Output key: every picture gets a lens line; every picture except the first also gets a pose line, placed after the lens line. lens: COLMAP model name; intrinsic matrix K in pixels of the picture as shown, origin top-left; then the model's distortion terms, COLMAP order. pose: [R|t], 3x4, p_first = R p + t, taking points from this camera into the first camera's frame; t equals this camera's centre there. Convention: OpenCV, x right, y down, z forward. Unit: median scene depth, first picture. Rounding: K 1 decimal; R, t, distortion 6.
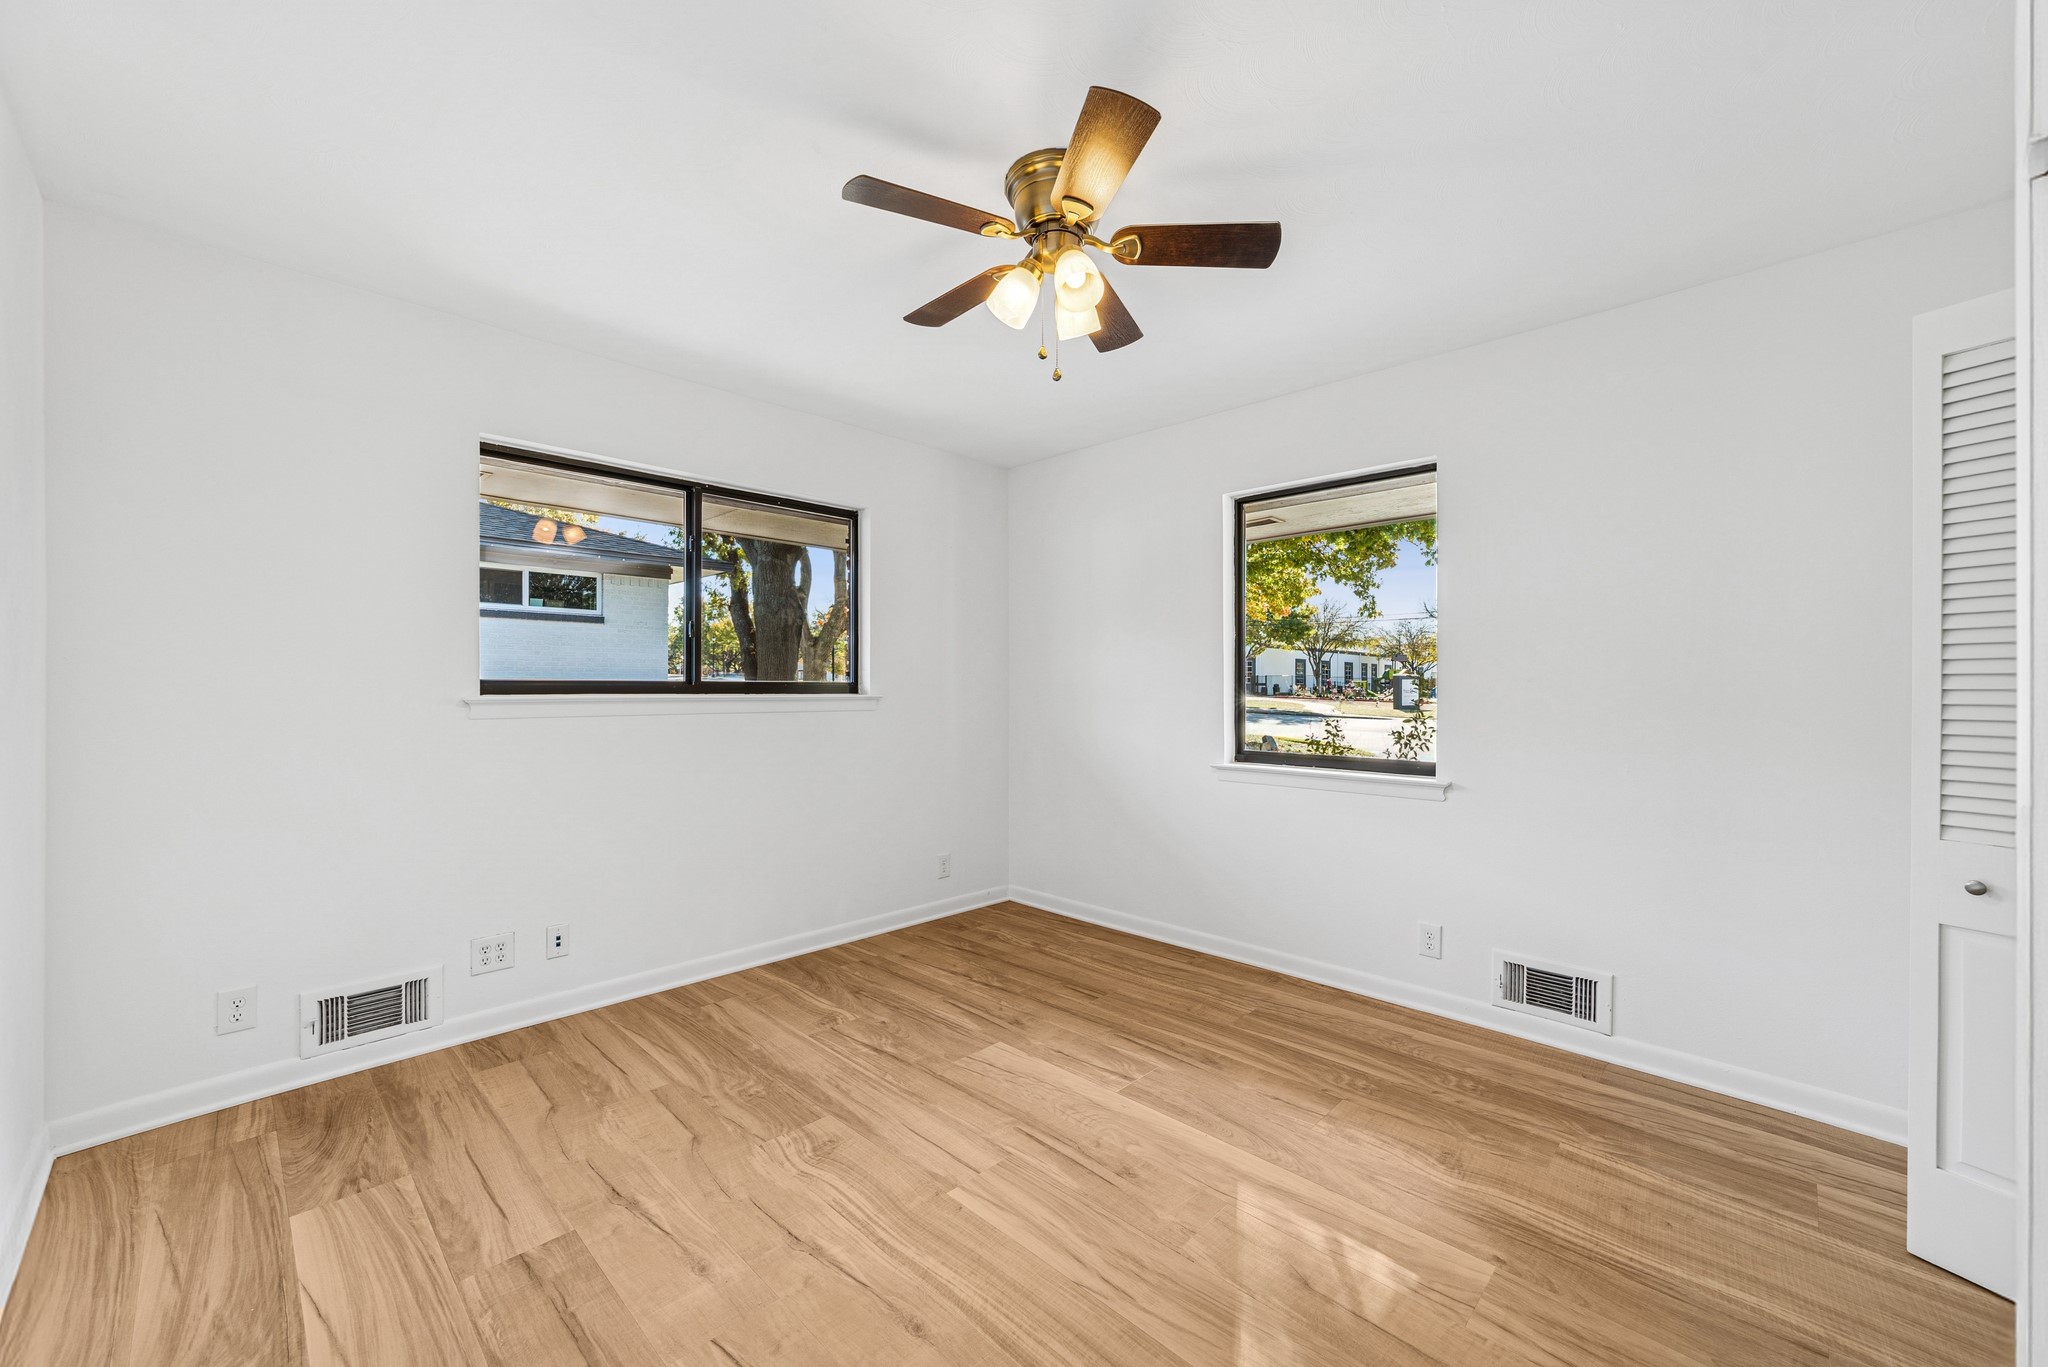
lens RADIAL K [[801.8, 0, 1032.6], [0, 801.8, 679.7], [0, 0, 1]] dist [-0.020338, 0.009522]
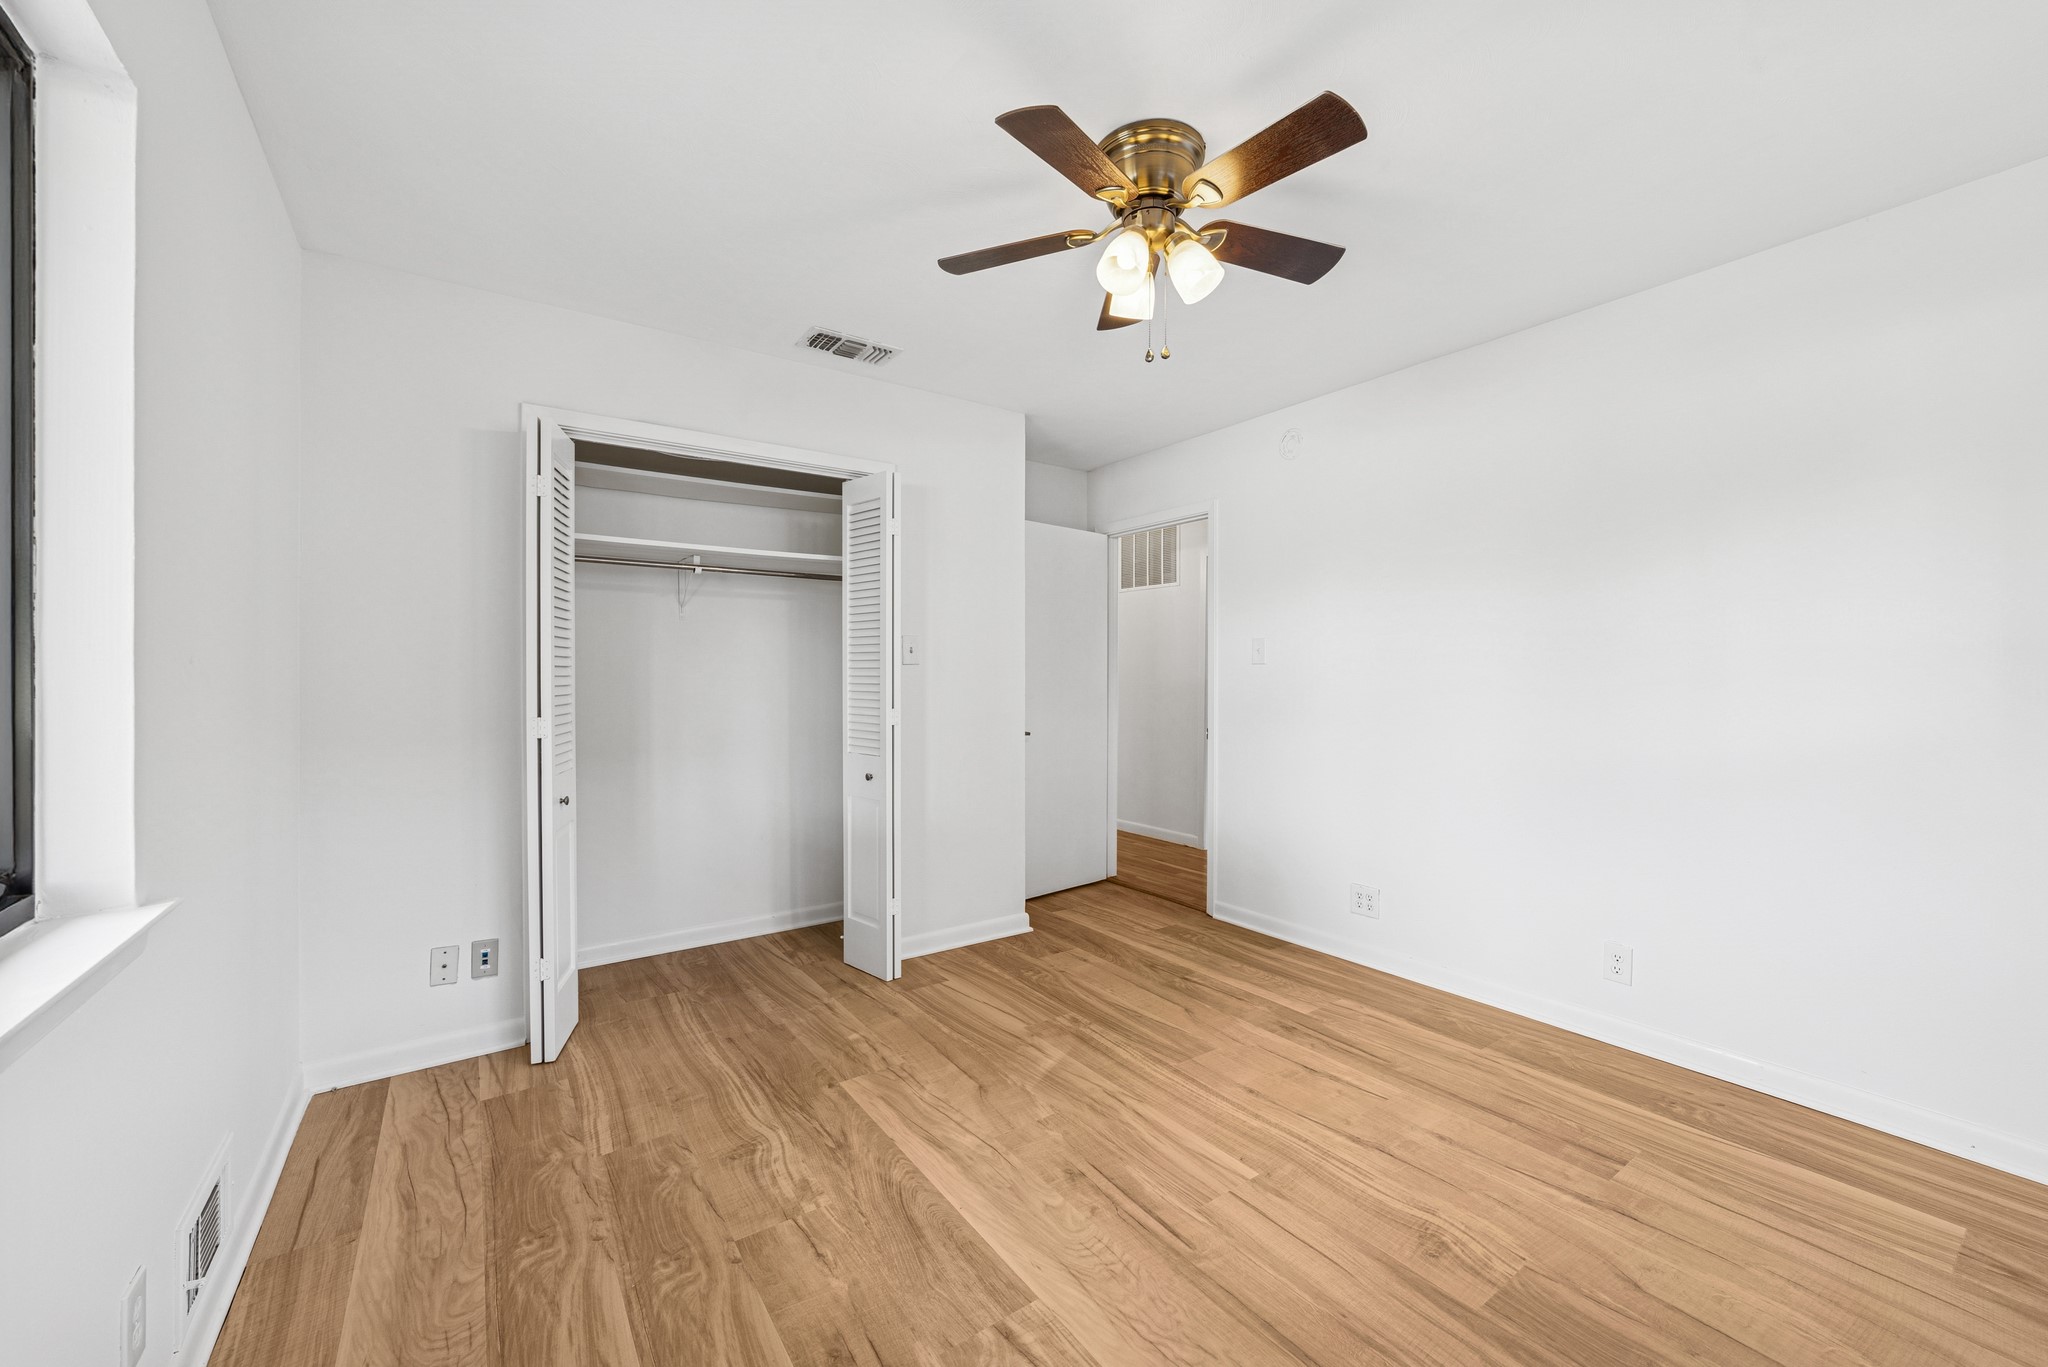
lens RADIAL K [[801.8, 0, 1032.6], [0, 801.8, 679.7], [0, 0, 1]] dist [-0.020338, 0.009522]
pose [[-0.982634, -0.003290, 0.185526, -0.010398], [-0.001931, 0.999970, 0.007508, 0.011387], [-0.185545, 0.007019, -0.982611, 1.957000]]
